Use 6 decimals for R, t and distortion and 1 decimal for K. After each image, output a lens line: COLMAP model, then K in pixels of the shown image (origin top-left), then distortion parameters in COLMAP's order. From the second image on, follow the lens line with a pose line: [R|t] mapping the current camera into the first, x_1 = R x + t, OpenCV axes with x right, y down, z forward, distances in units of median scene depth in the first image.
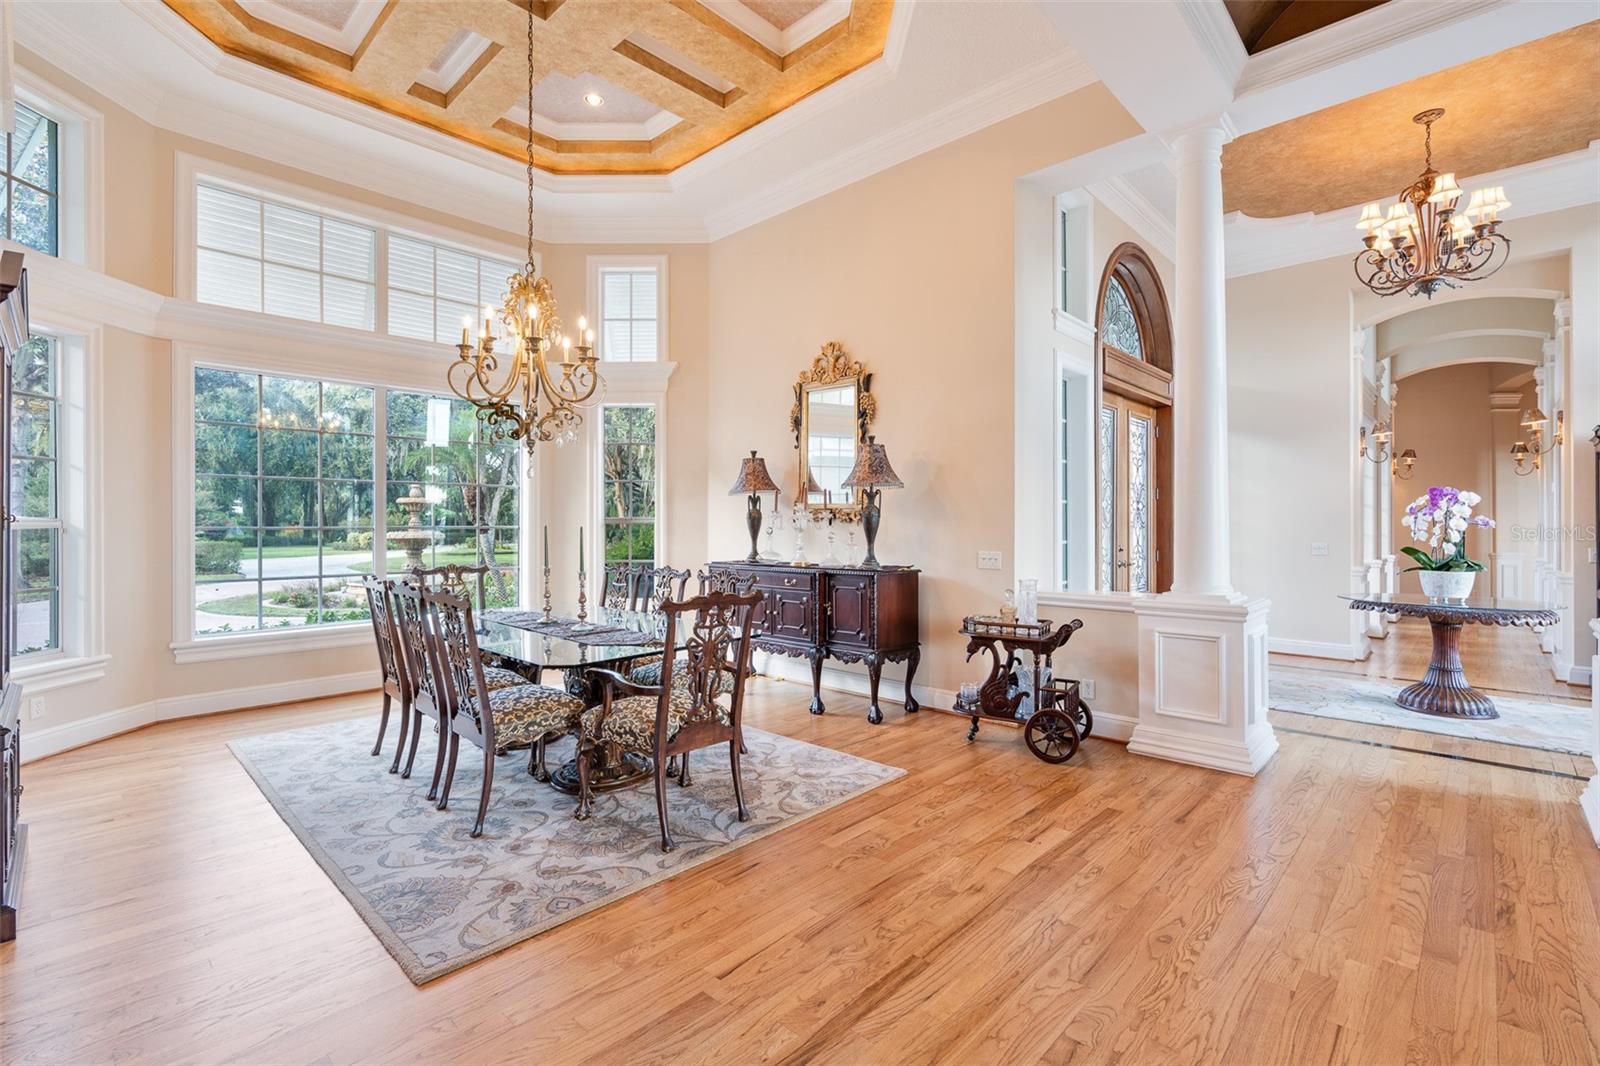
lens RADIAL K [[724.3, 0, 803.7], [0, 724.3, 517.5], [0, 0, 1]] dist [-0.002686, -0.000219]
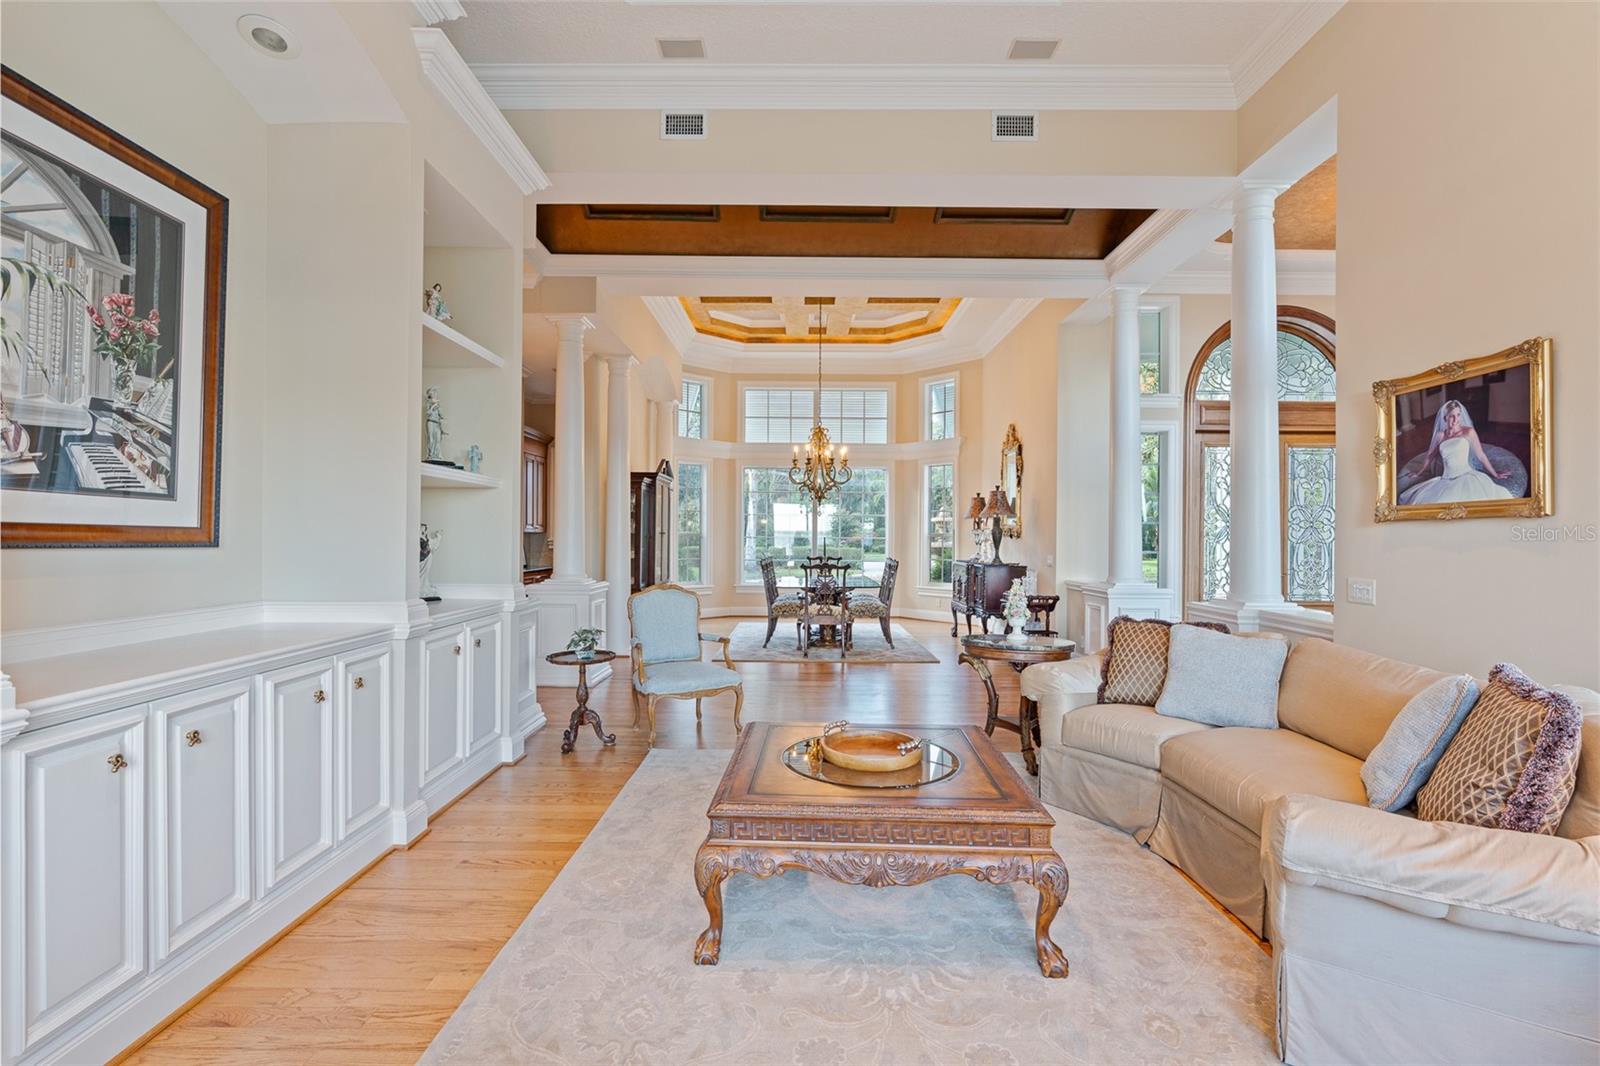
lens RADIAL K [[720.7, 0, 795.4], [0, 720.7, 548.5], [0, 0, 1]] dist [-0.003176, 0.000688]
pose [[0.679193, 0.017392, -0.733754, 1.009766], [-0.002369, 0.999766, 0.021504, -0.002363], [0.733956, -0.012867, 0.679075, -0.483616]]
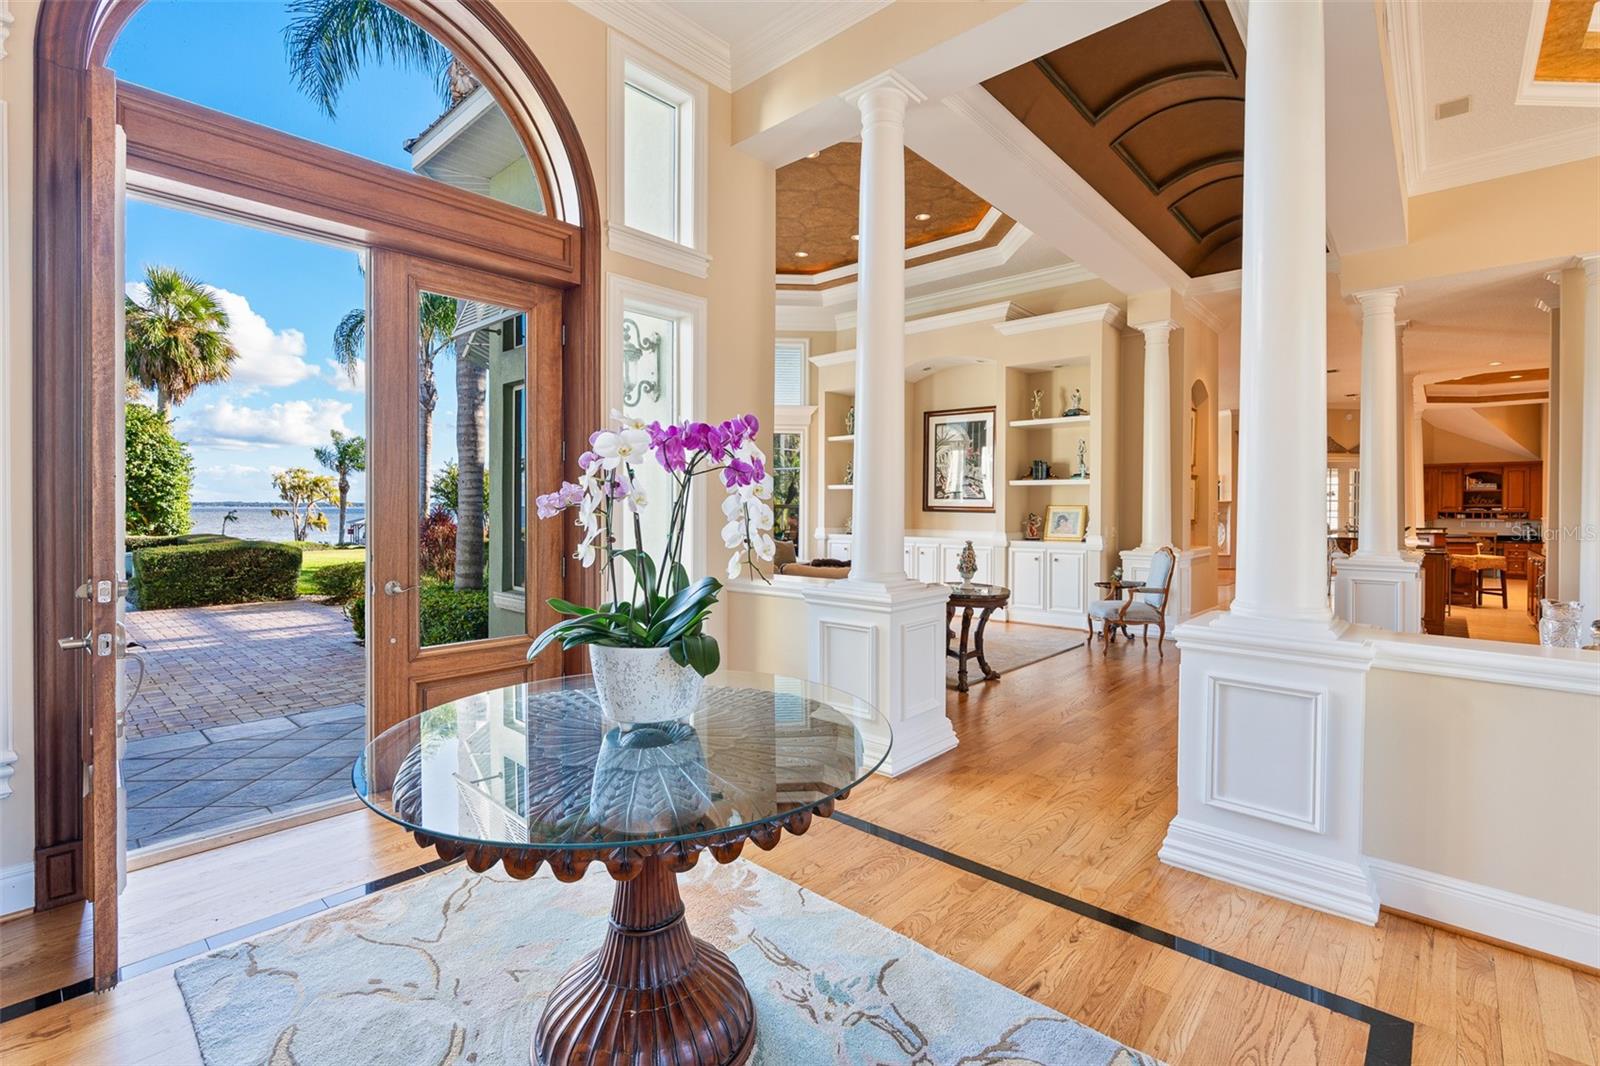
lens RADIAL K [[724.3, 0, 803.7], [0, 724.3, 517.5], [0, 0, 1]] dist [-0.002686, -0.000219]
pose [[-0.999681, -0.005090, -0.024754, 0.831754], [-0.005219, 0.999973, 0.005123, 0.014389], [0.024727, 0.005251, -0.999680, 1.374575]]
